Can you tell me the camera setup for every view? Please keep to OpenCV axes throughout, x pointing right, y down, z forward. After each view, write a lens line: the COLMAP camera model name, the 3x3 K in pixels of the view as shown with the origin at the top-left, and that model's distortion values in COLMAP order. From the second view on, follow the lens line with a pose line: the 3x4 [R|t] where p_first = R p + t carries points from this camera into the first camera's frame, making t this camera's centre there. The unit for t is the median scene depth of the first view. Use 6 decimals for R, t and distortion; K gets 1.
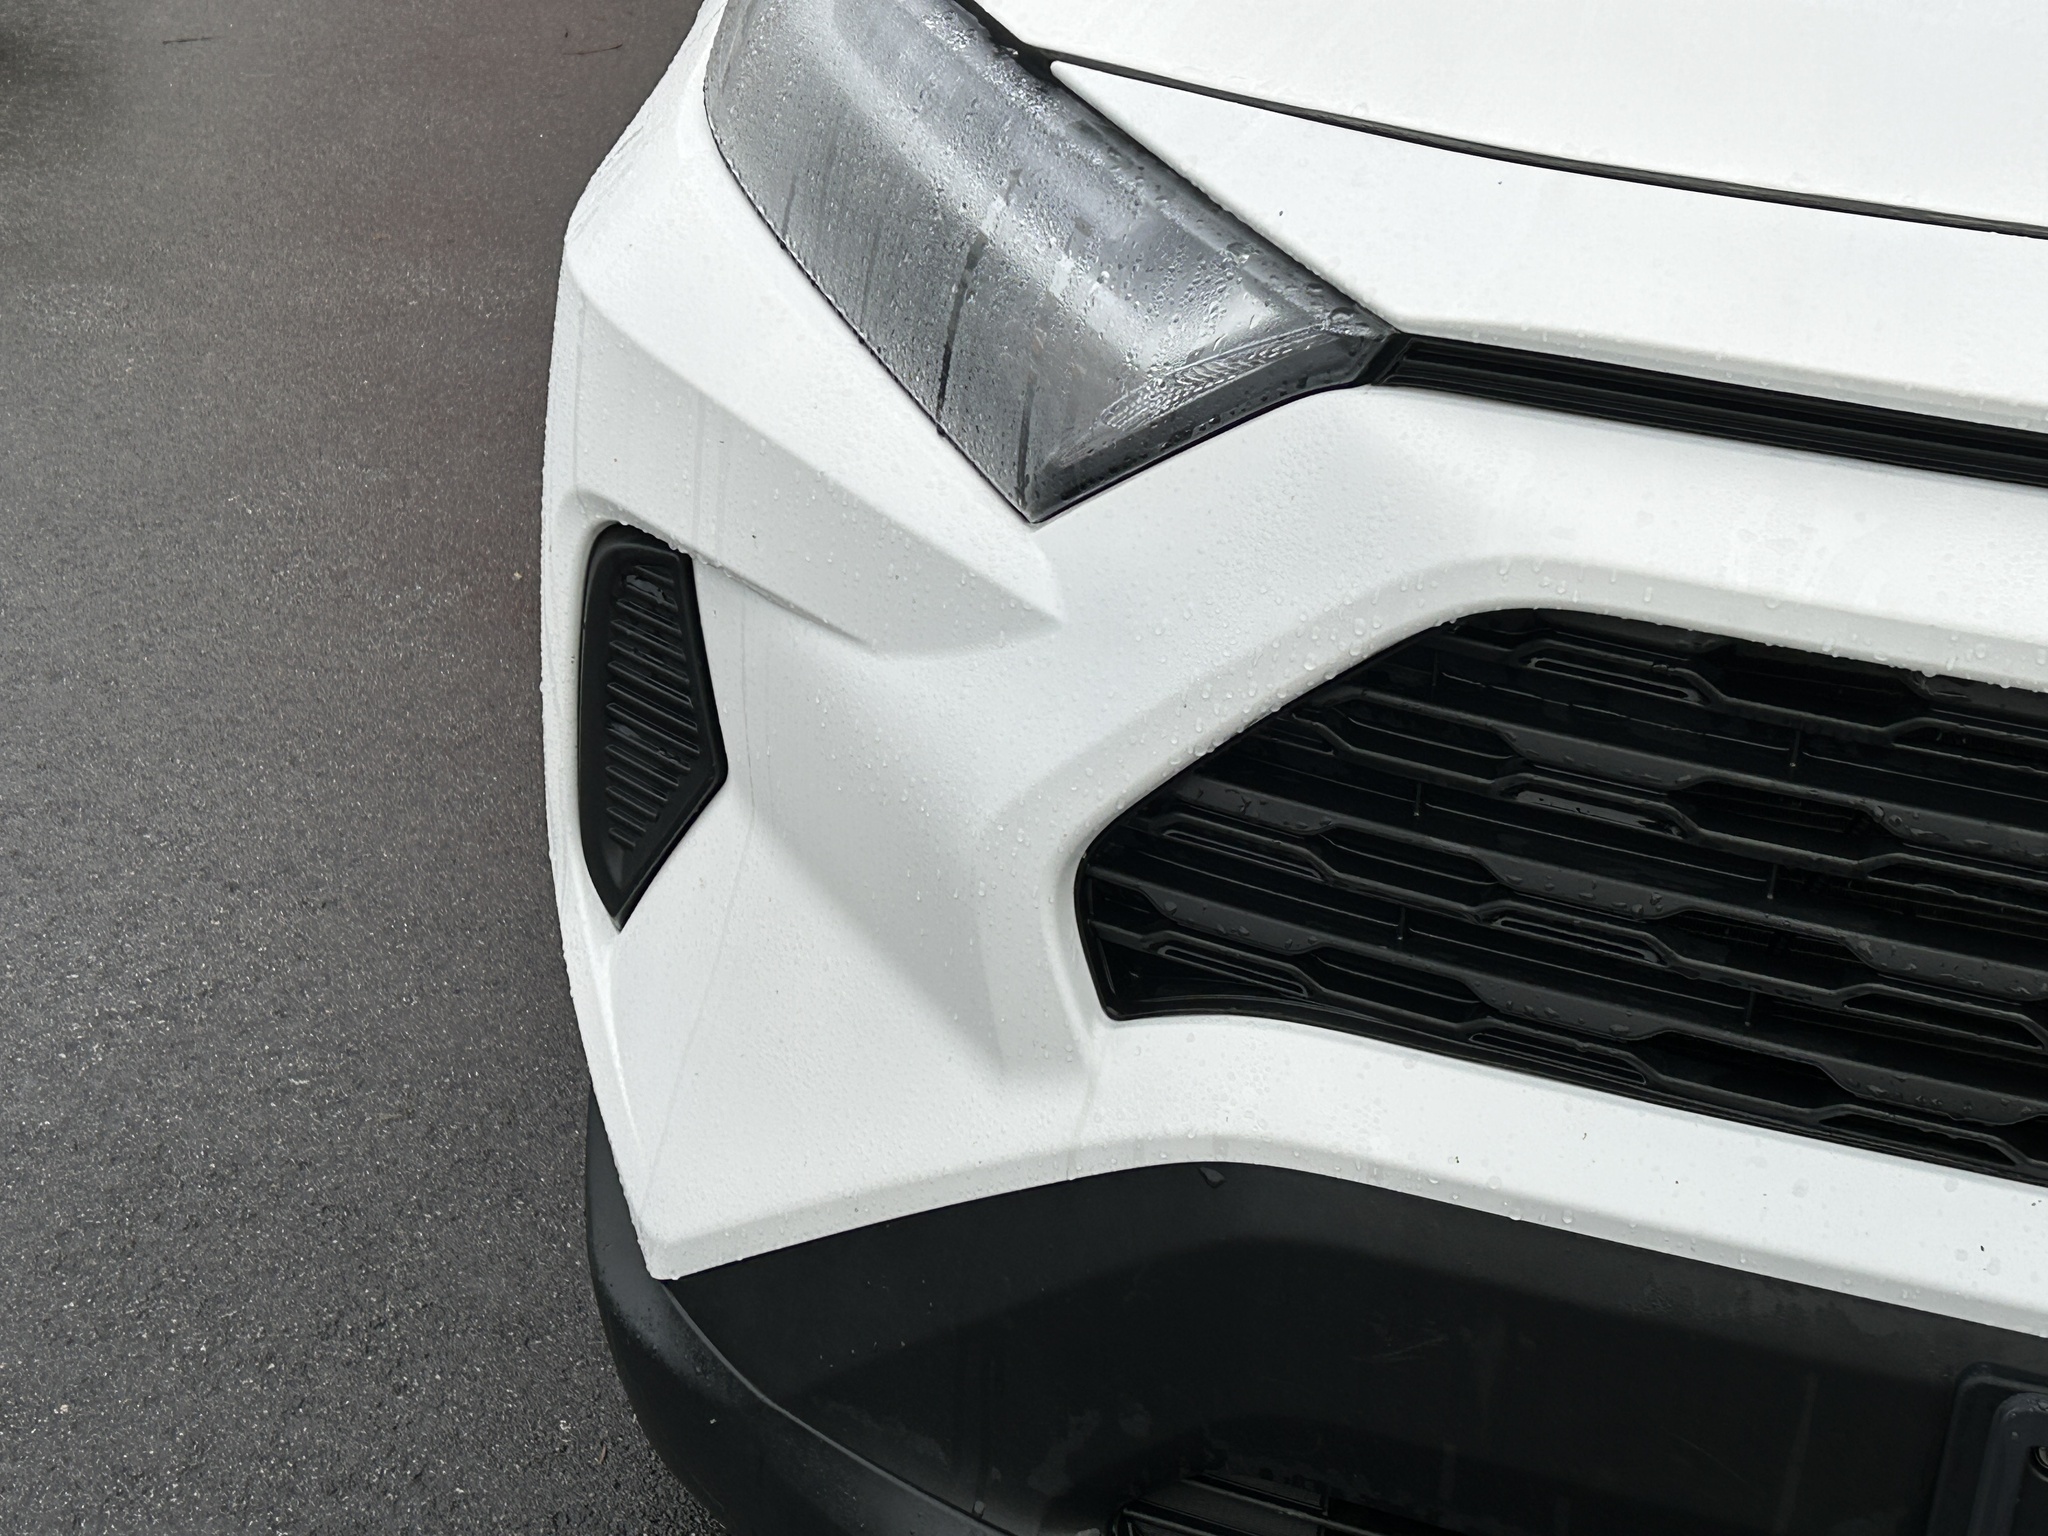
lens RADIAL K [[3293.3, 0, 1053.0], [0, 3293.3, 759.5], [0, 0, 1]] dist [0.197424, -0.618183]
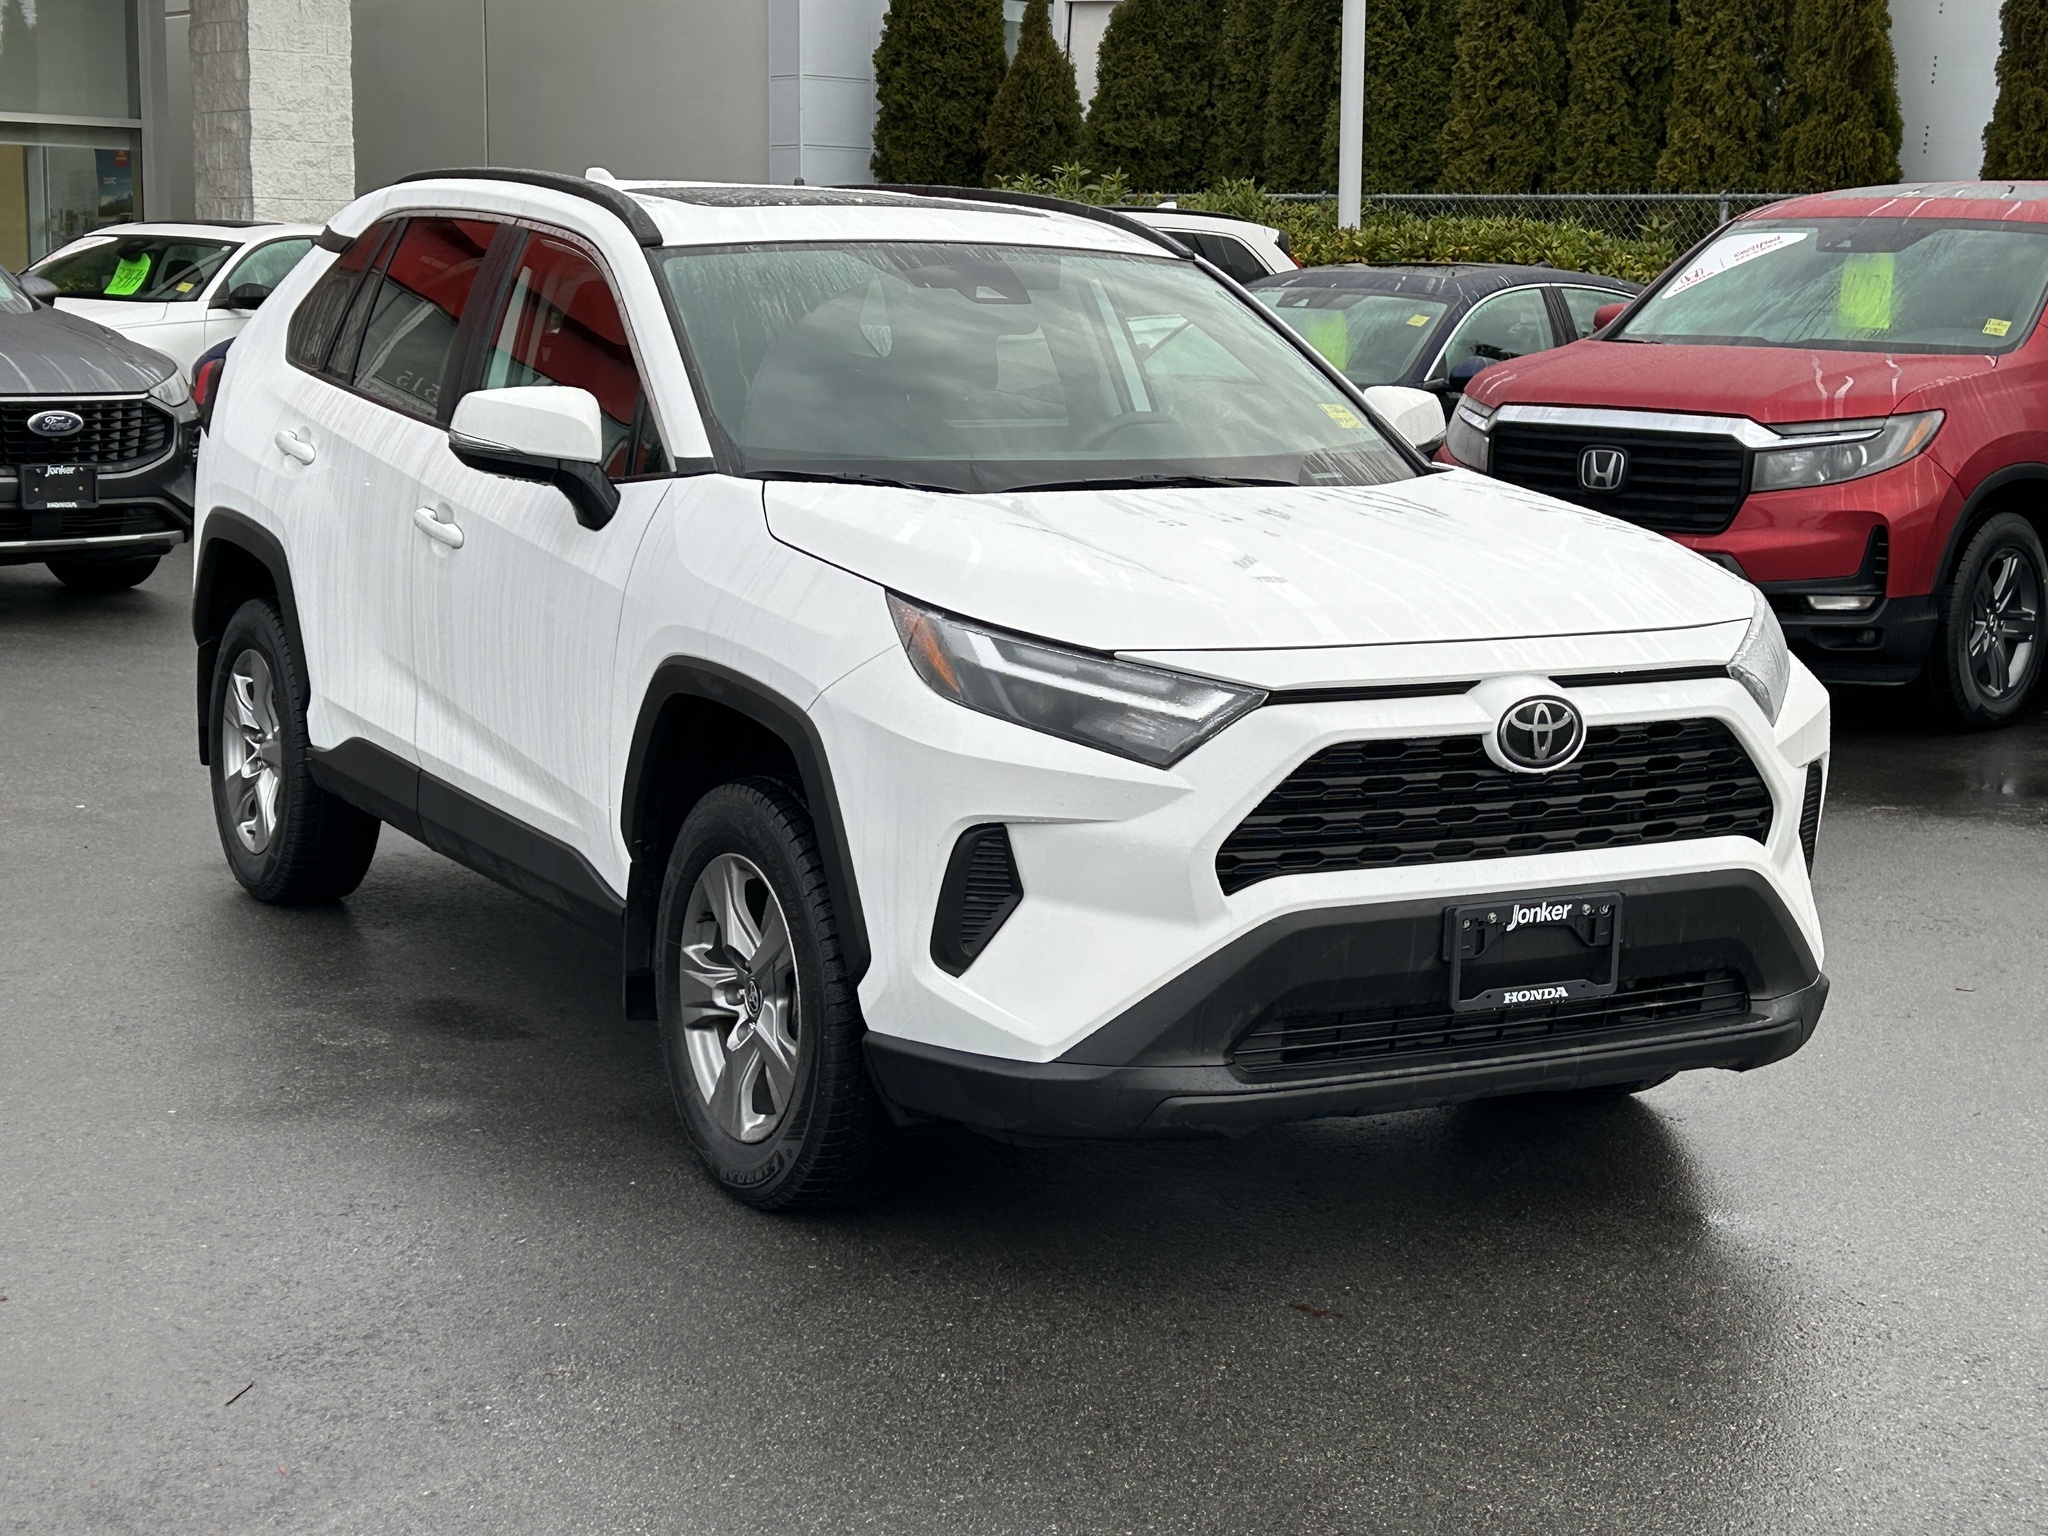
lens RADIAL K [[3293.3, 0, 1053.0], [0, 3293.3, 759.5], [0, 0, 1]] dist [0.197424, -0.618183]
pose [[0.697996, -0.163017, 0.697300, -2.675168], [0.318963, 0.942591, -0.098919, 0.240339], [-0.641143, 0.291458, 0.709921, -1.520246]]
